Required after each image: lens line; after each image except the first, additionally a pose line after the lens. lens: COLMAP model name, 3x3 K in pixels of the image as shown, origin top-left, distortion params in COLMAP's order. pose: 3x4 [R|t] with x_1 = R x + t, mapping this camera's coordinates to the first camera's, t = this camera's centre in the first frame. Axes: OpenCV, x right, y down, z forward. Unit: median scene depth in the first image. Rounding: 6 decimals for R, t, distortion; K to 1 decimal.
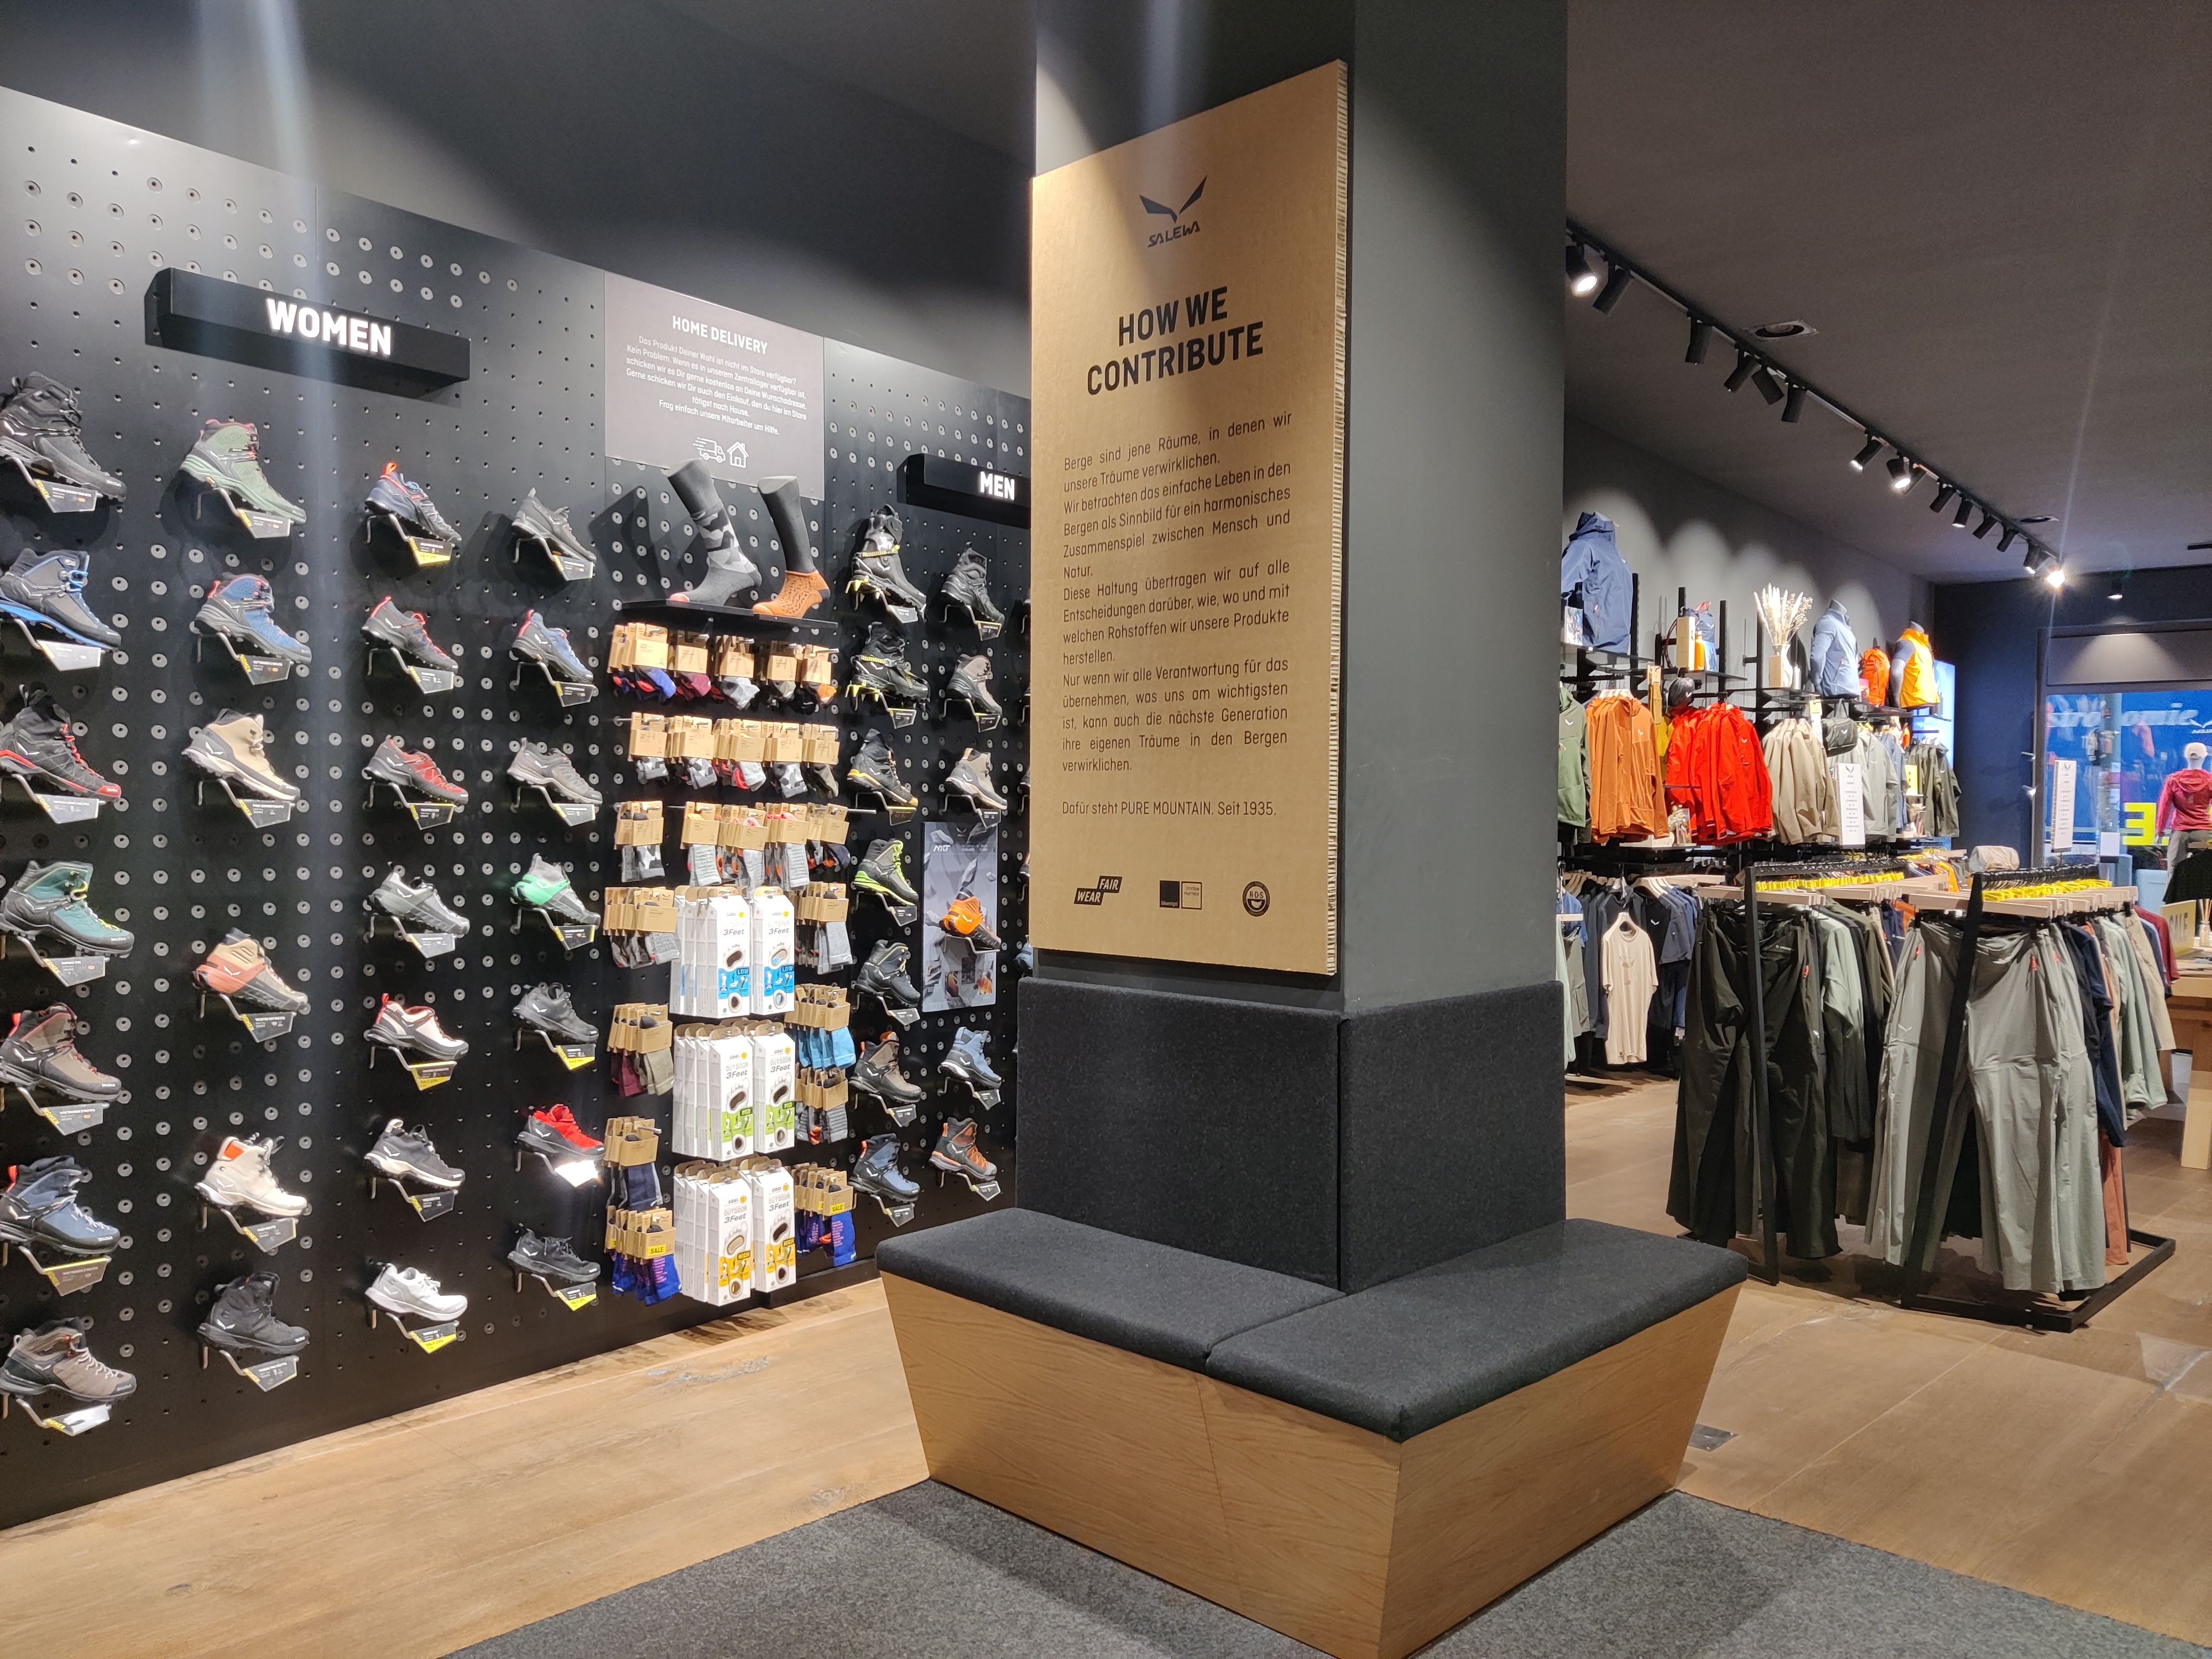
lens RADIAL K [[1638.1, 0, 1180.9], [0, 1638.1, 816.4], [0, 0, 1]] dist [-0.003661, -0.006474]
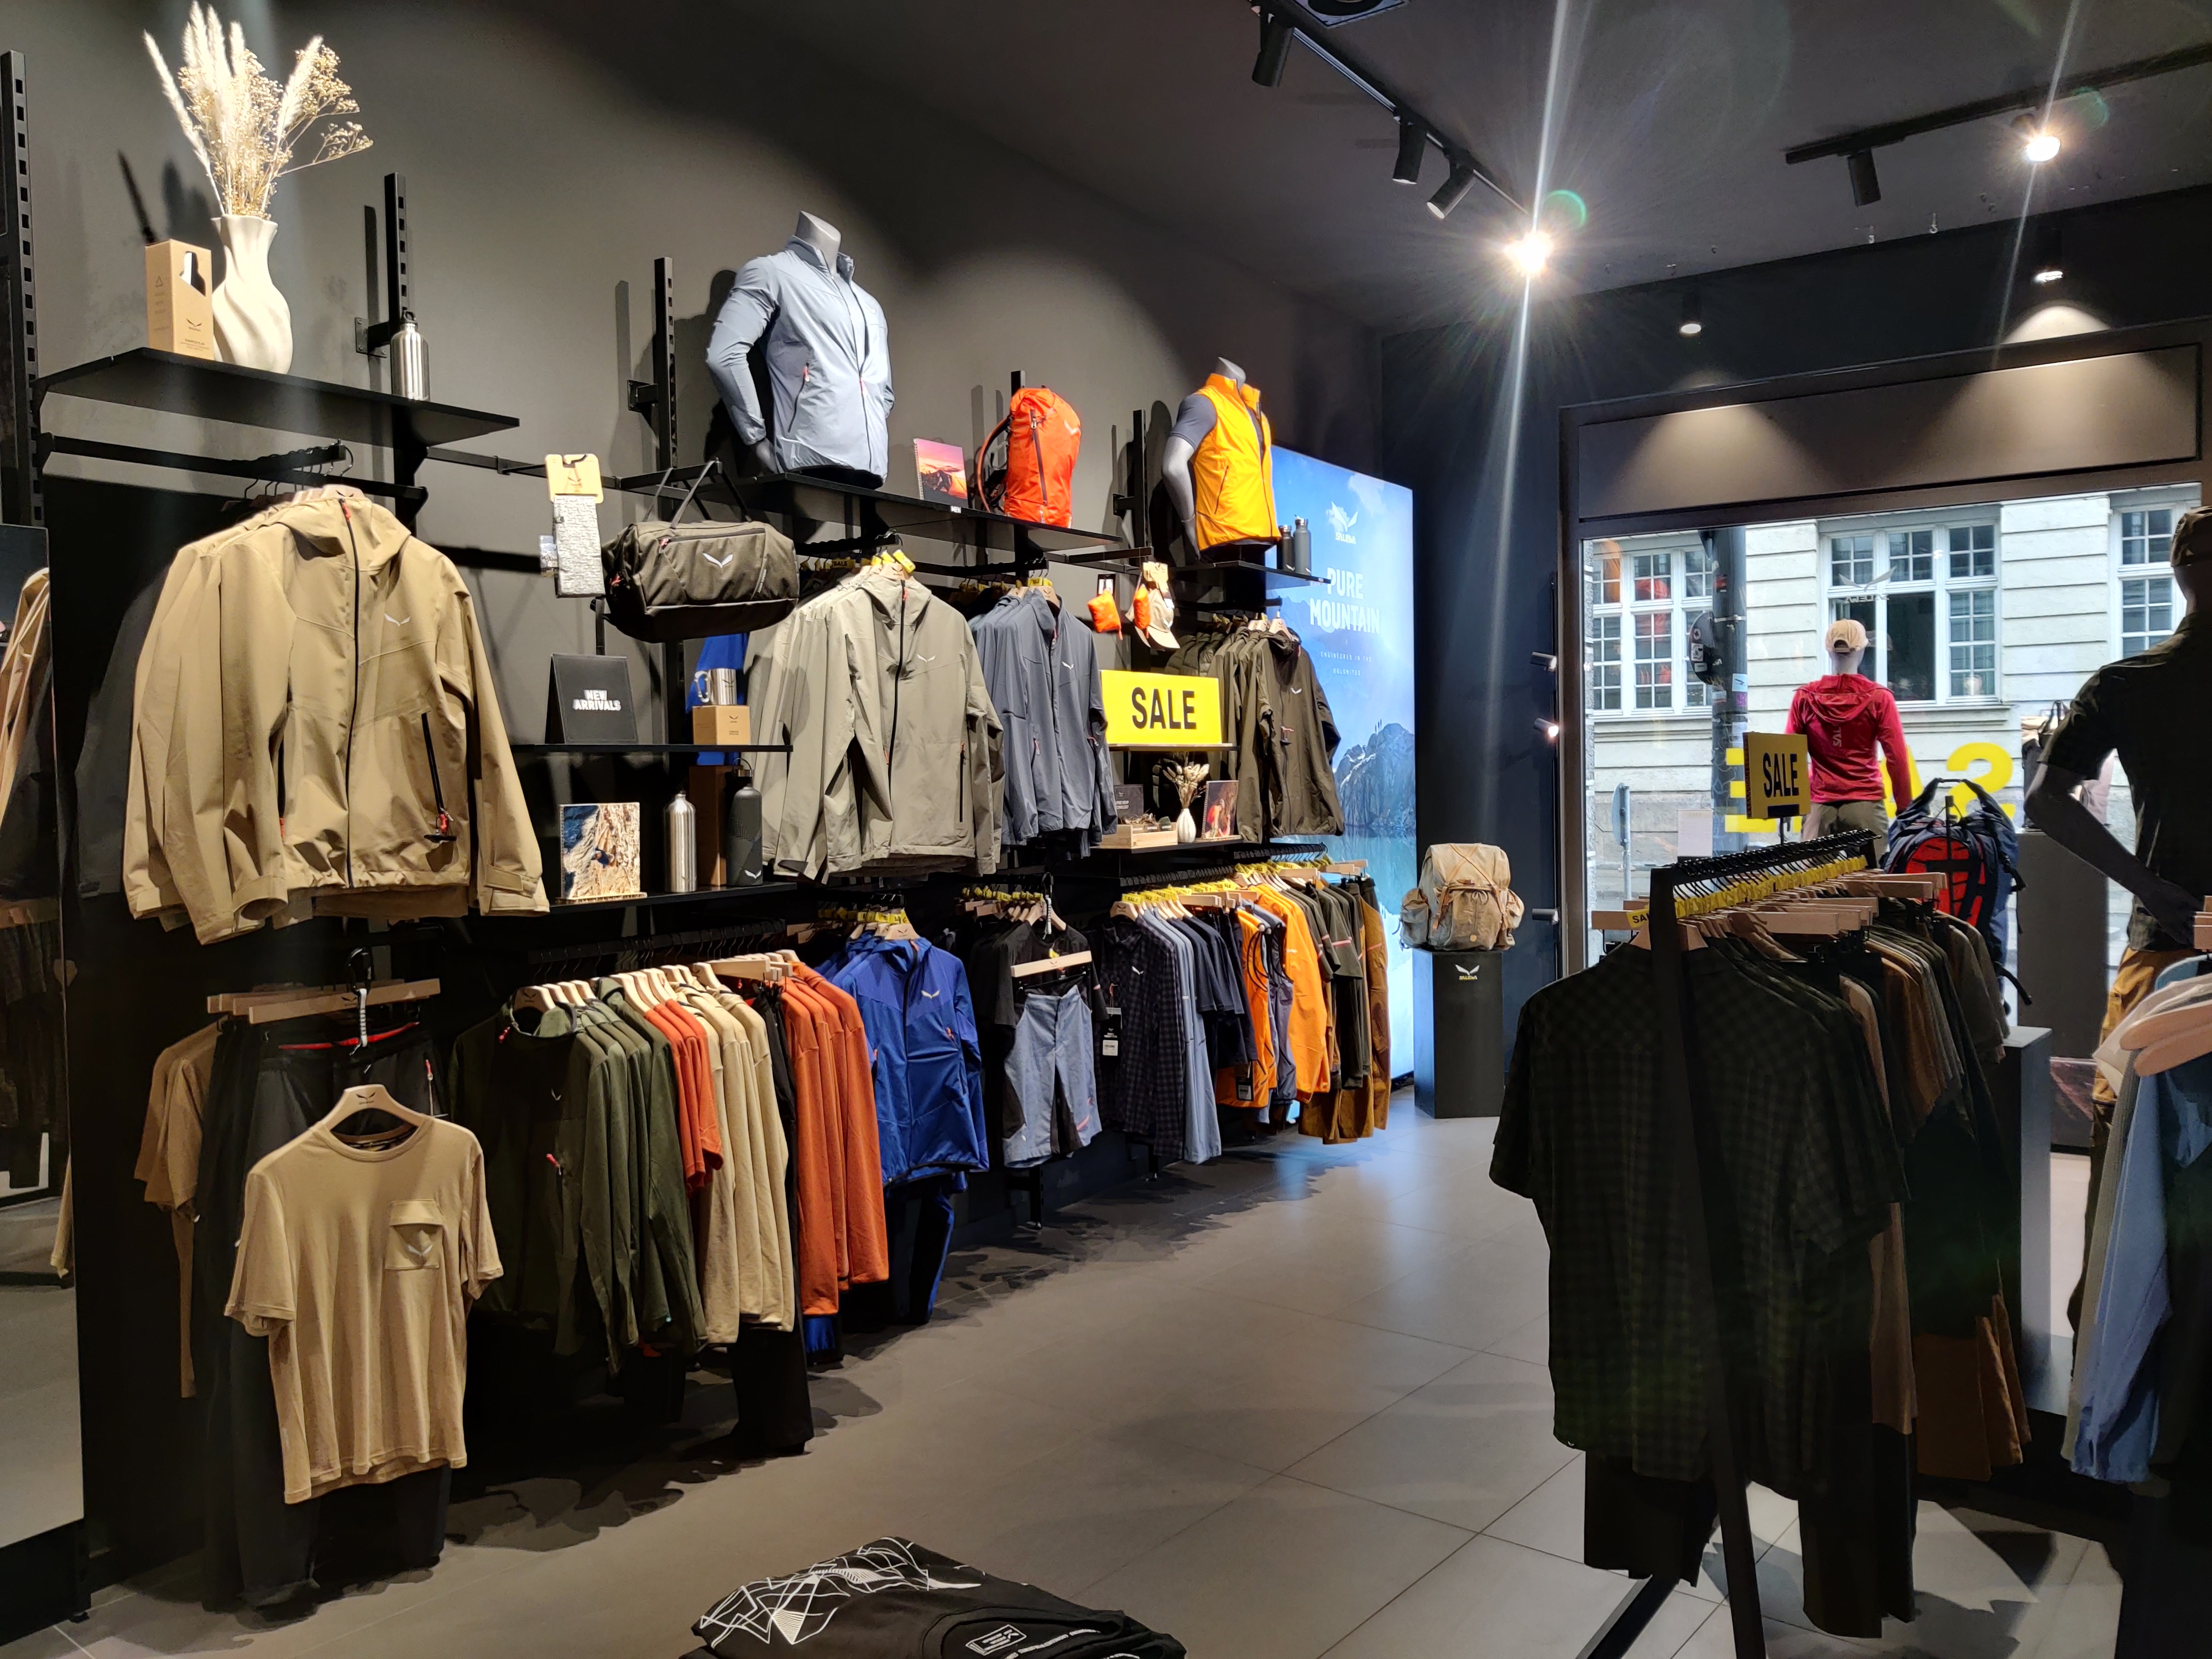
lens RADIAL K [[1638.1, 0, 1101.8], [0, 1638.1, 841.1], [0, 0, 1]] dist [-0.003661, -0.006474]
pose [[0.997375, -0.030772, 0.065551, 0.380954], [0.028423, 0.998931, 0.036462, -0.003788], [-0.066603, -0.034503, 0.997183, 0.549117]]
